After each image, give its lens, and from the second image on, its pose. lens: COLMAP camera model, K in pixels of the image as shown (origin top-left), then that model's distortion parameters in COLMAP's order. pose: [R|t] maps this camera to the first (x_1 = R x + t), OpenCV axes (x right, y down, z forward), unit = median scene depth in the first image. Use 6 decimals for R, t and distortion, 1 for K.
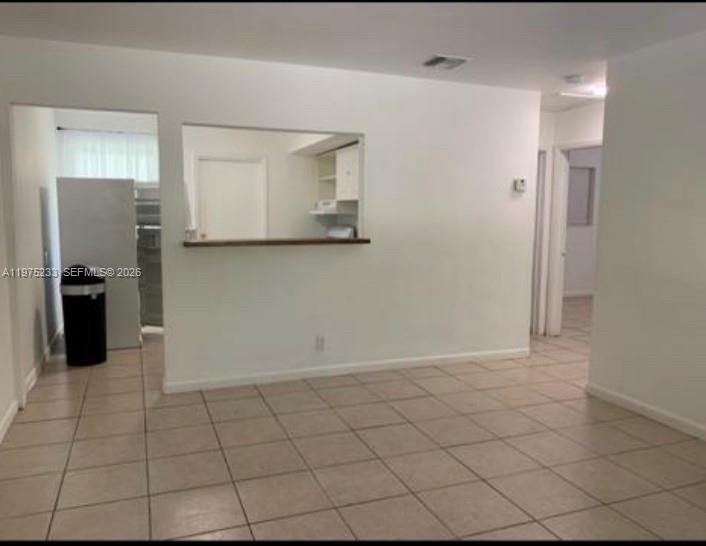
lens RADIAL K [[546.6, 0, 353.0], [0, 546.6, 273.0], [0, 0, 1]] dist [0.011909, 0.001032]
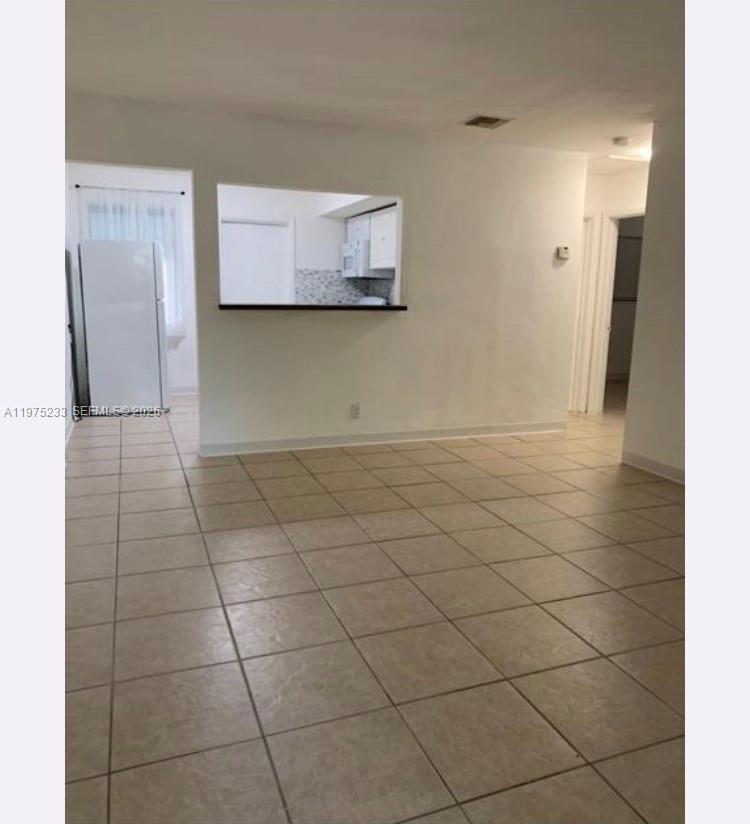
lens RADIAL K [[635.8, 0, 375.0], [0, 635.8, 412.0], [0, 0, 1]] dist [-0.012103, -0.007170]
pose [[0.999877, 0.015315, -0.003413, -0.019527], [-0.015013, 0.997014, 0.075749, 0.044827], [0.004563, -0.075689, 0.997121, -0.153567]]
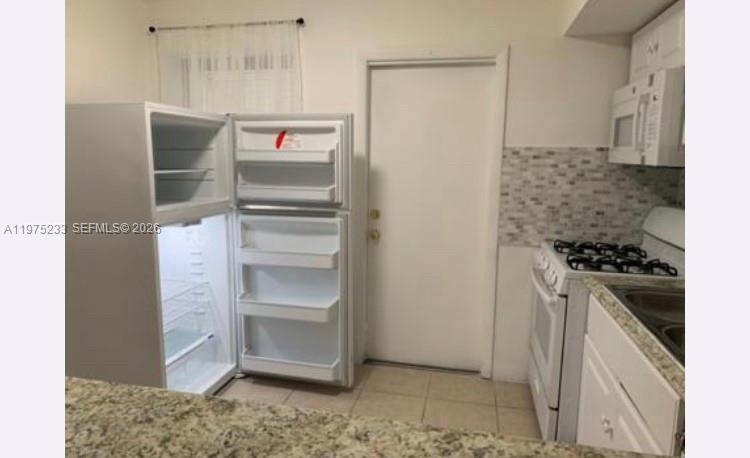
lens RADIAL K [[484.7, 0, 362.3], [0, 484.7, 229.0], [0, 0, 1]] dist [0.023719, -0.000050]
pose [[0.824706, 0.086366, -0.558929, -0.026409], [-0.065375, 0.996204, 0.057472, -0.121210], [0.561771, -0.010857, 0.827222, 0.921596]]
